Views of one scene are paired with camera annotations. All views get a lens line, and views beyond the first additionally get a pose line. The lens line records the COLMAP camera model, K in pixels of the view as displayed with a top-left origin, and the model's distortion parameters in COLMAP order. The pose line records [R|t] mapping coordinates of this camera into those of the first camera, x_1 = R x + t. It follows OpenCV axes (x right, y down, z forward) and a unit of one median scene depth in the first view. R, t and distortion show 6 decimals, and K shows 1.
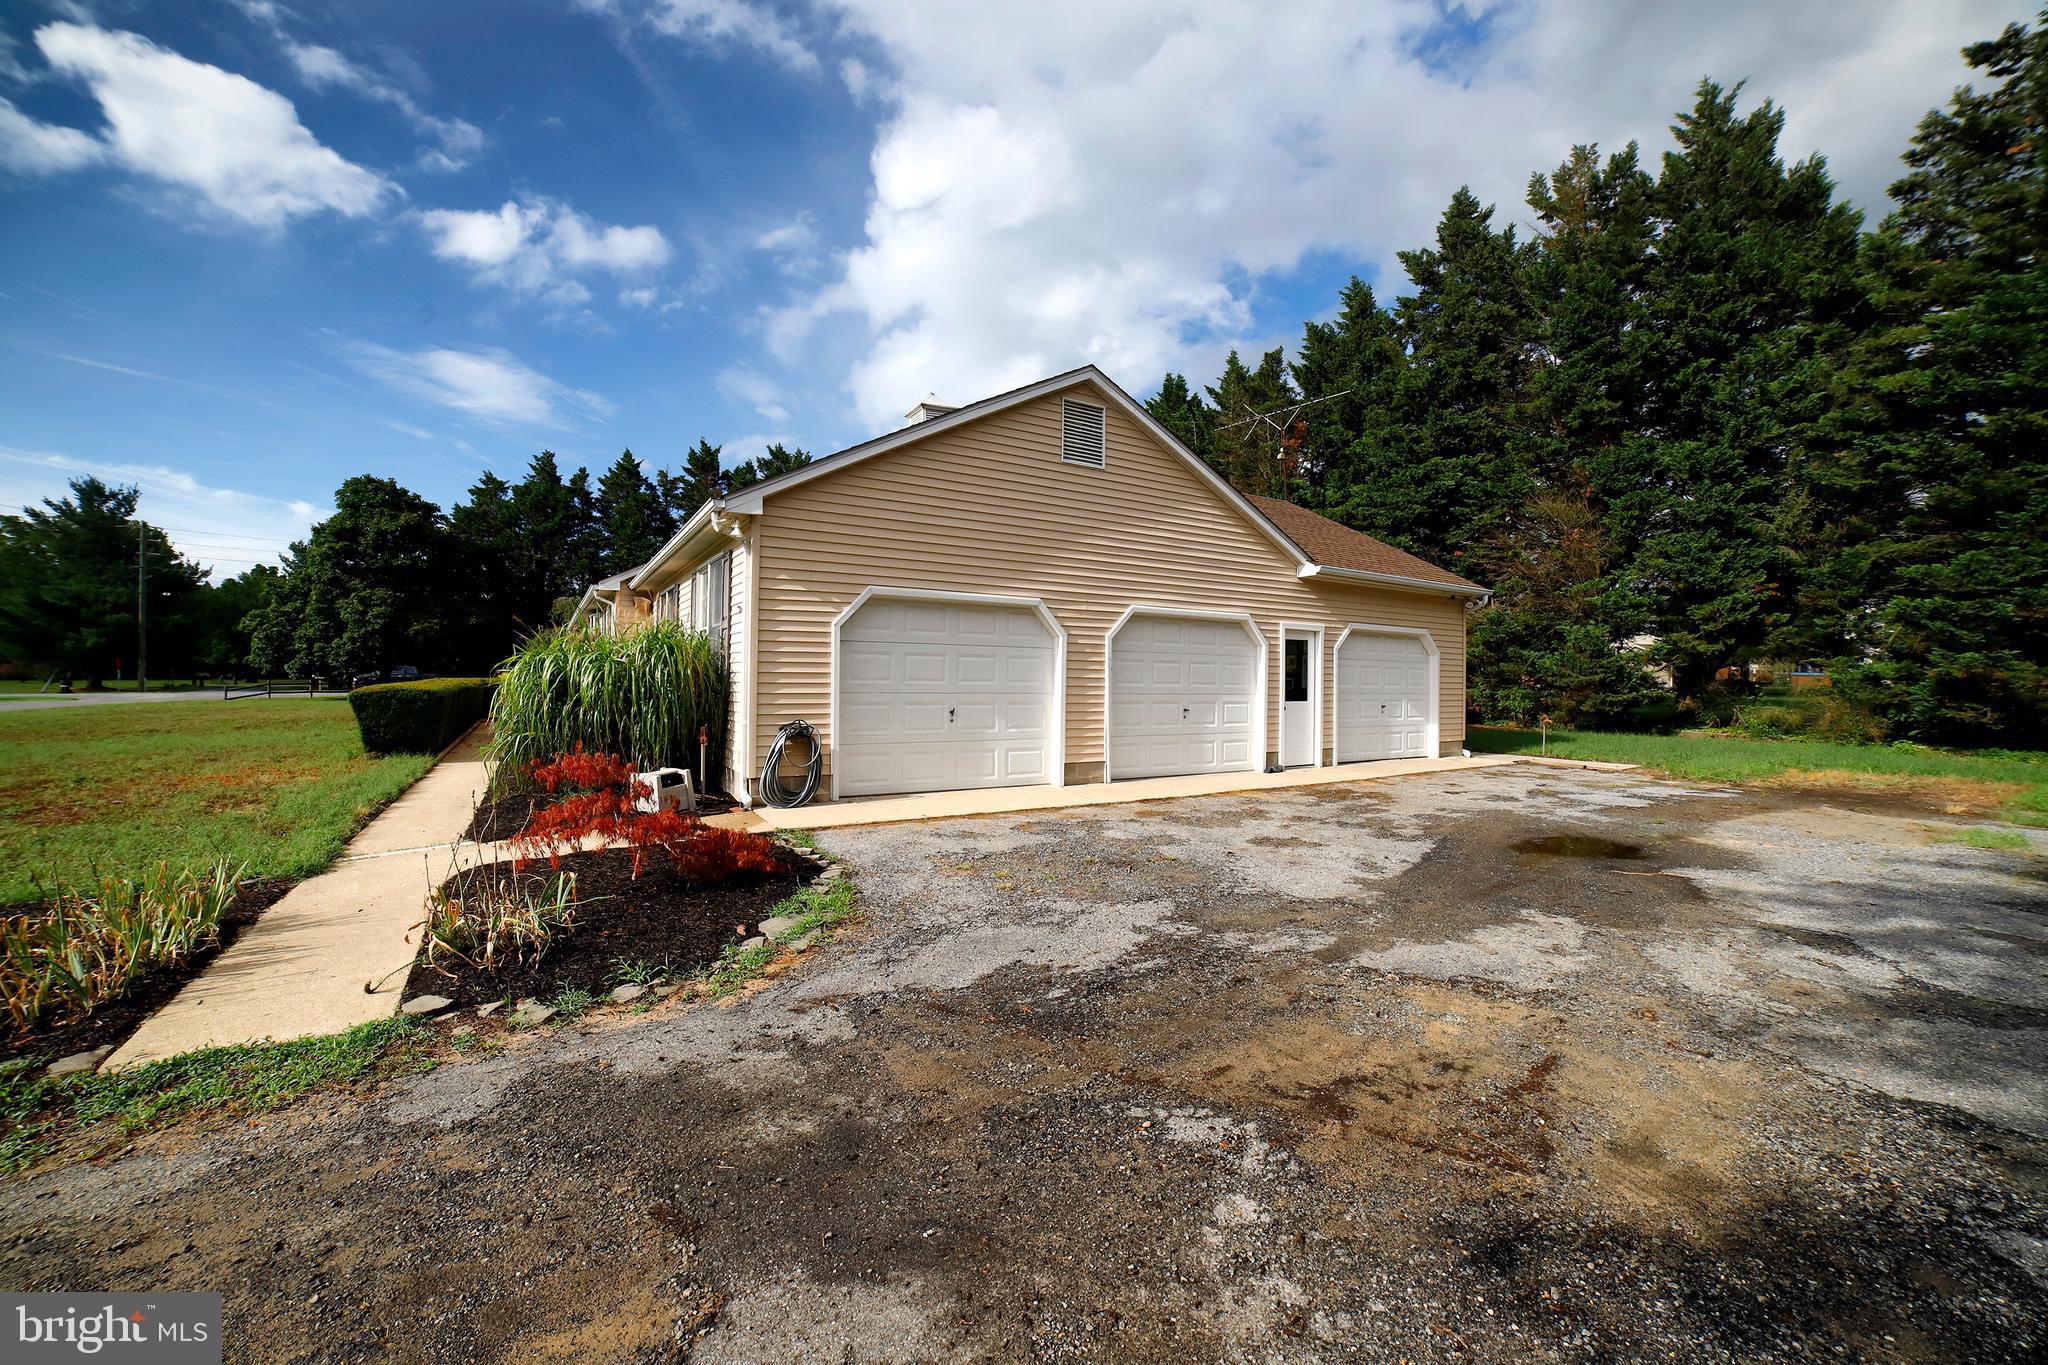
lens RADIAL K [[818.1, 0, 1014.9], [0, 818.1, 675.1], [0, 0, 1]] dist [-0.101544, 0.032353]
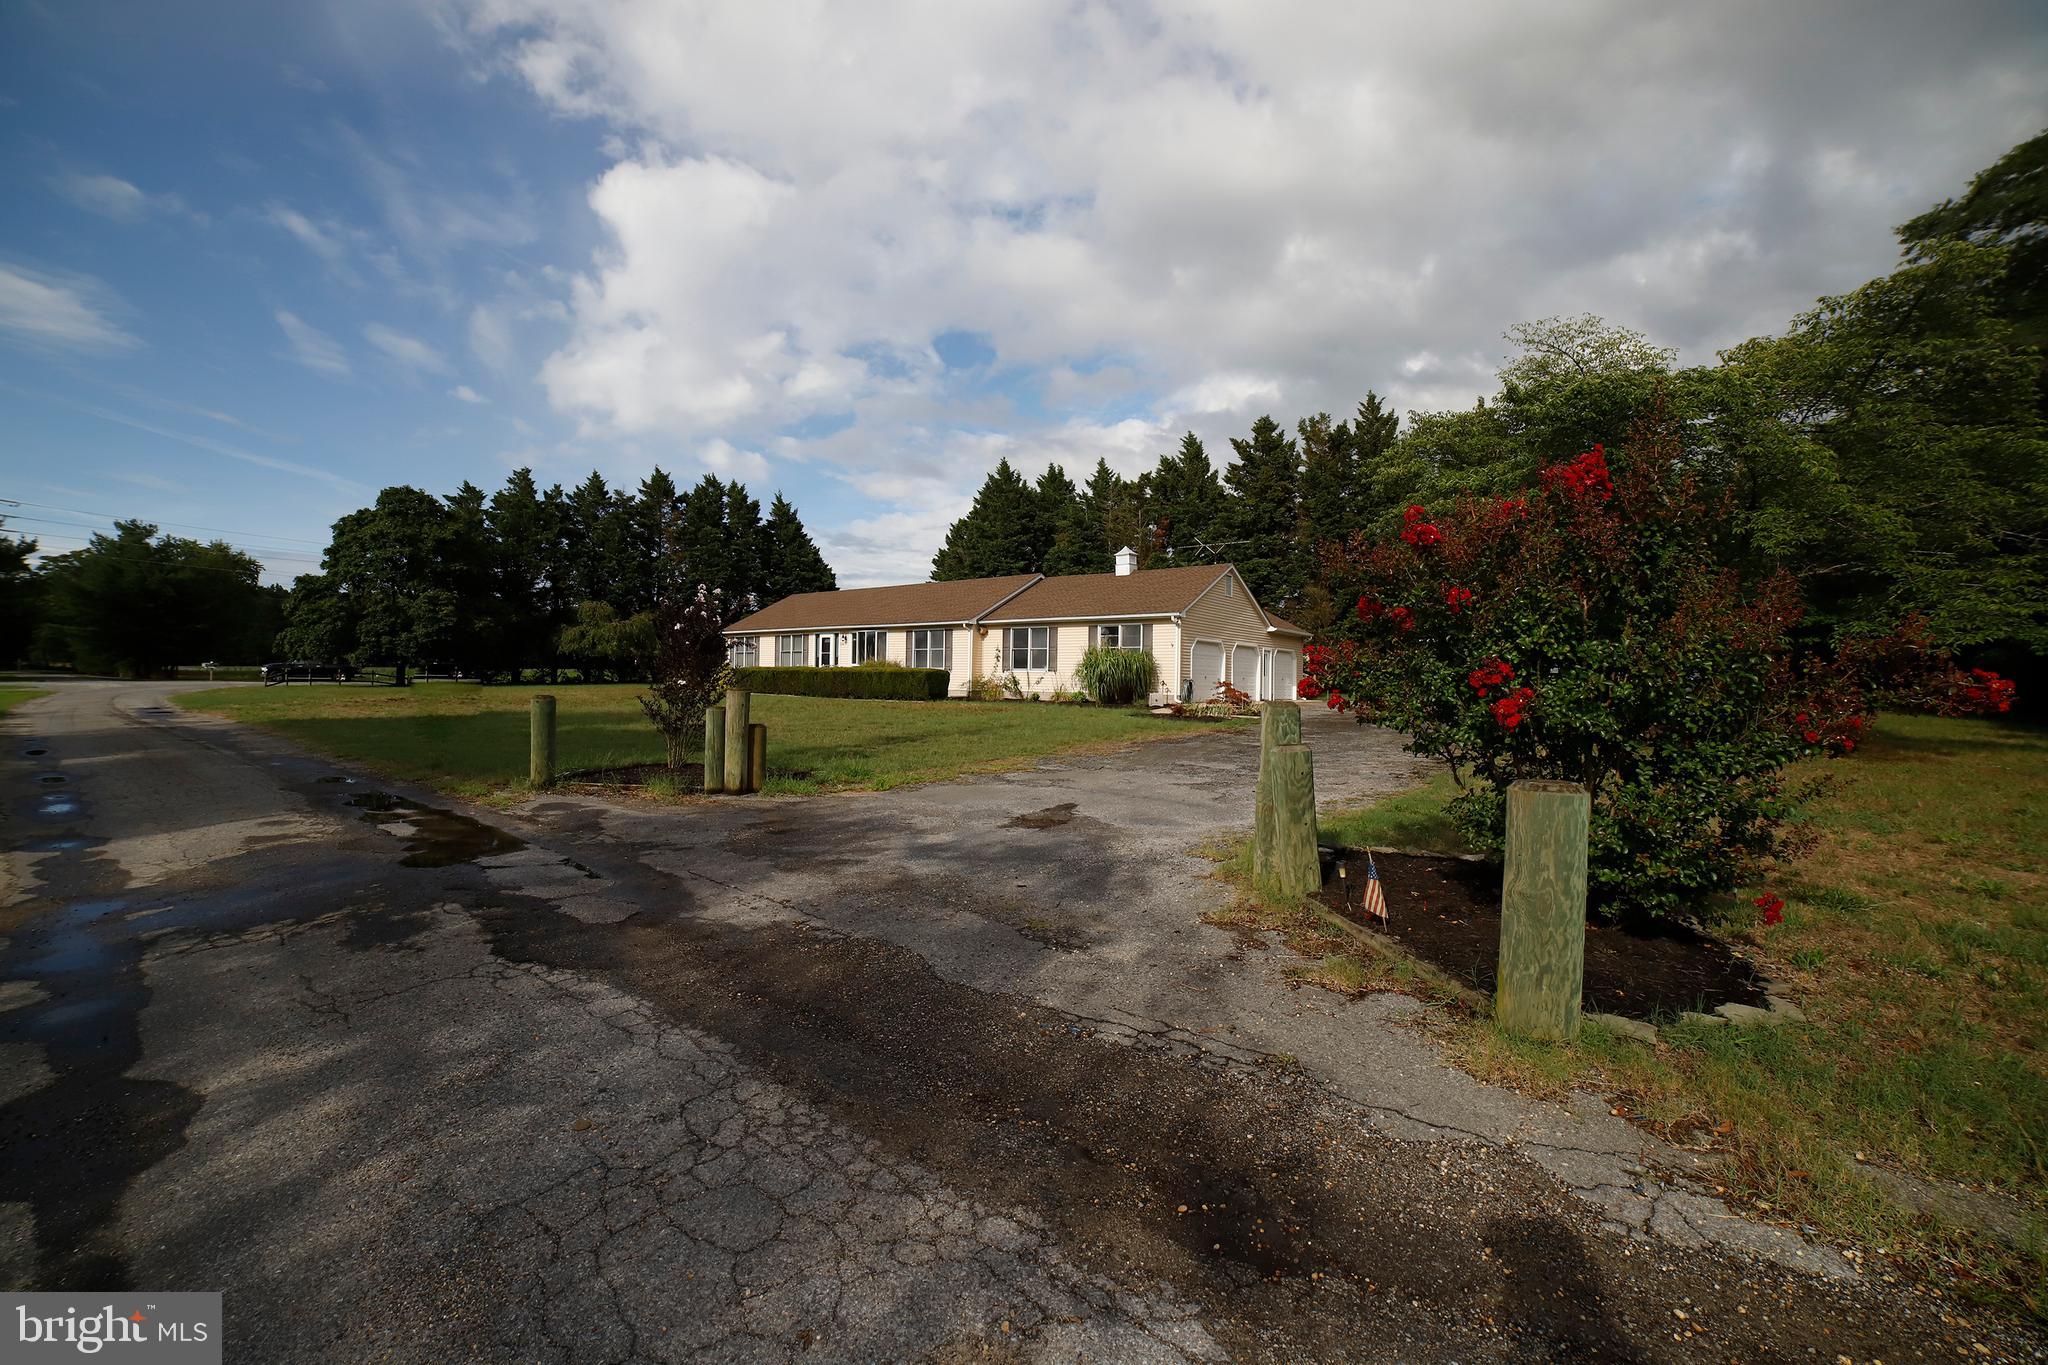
lens RADIAL K [[825.2, 0, 1015.2], [0, 825.2, 677.9], [0, 0, 1]] dist [-0.111783, 0.040496]
pose [[0.927794, 0.000327, 0.373094, -1.052168], [-0.003735, 0.999958, 0.008413, 0.012496], [-0.373075, -0.009199, 0.927756, -0.893515]]
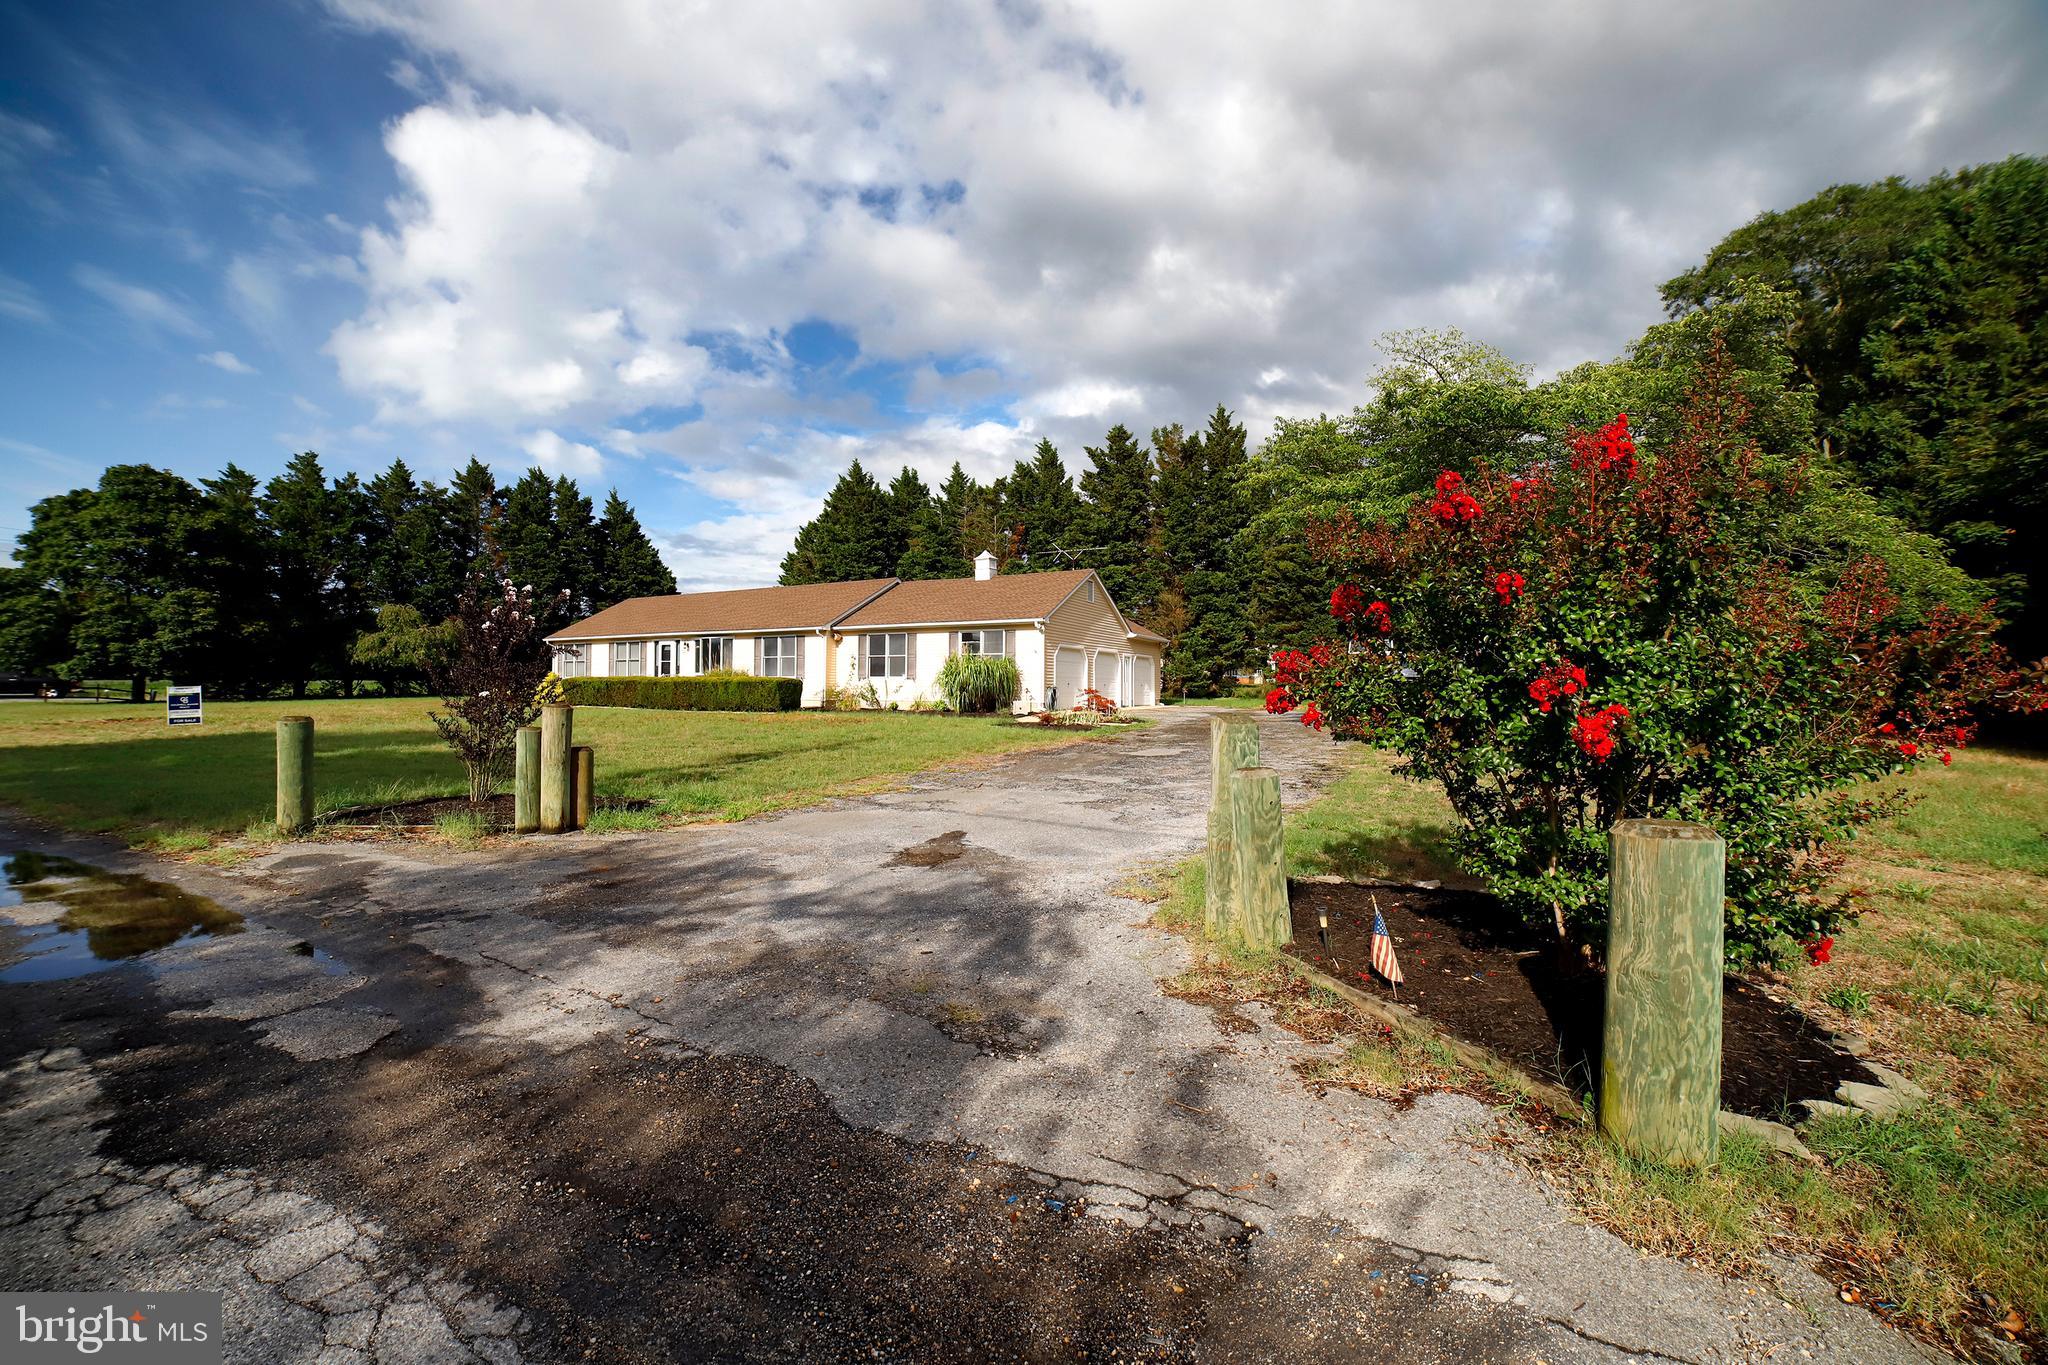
lens RADIAL K [[825.2, 0, 1015.2], [0, 825.2, 677.9], [0, 0, 1]] dist [-0.111783, 0.040496]
pose [[0.845547, -0.003359, 0.533891, -1.041922], [0.004139, 0.999991, -0.000264, 0.011210], [-0.533885, 0.002433, 0.845554, -0.826552]]
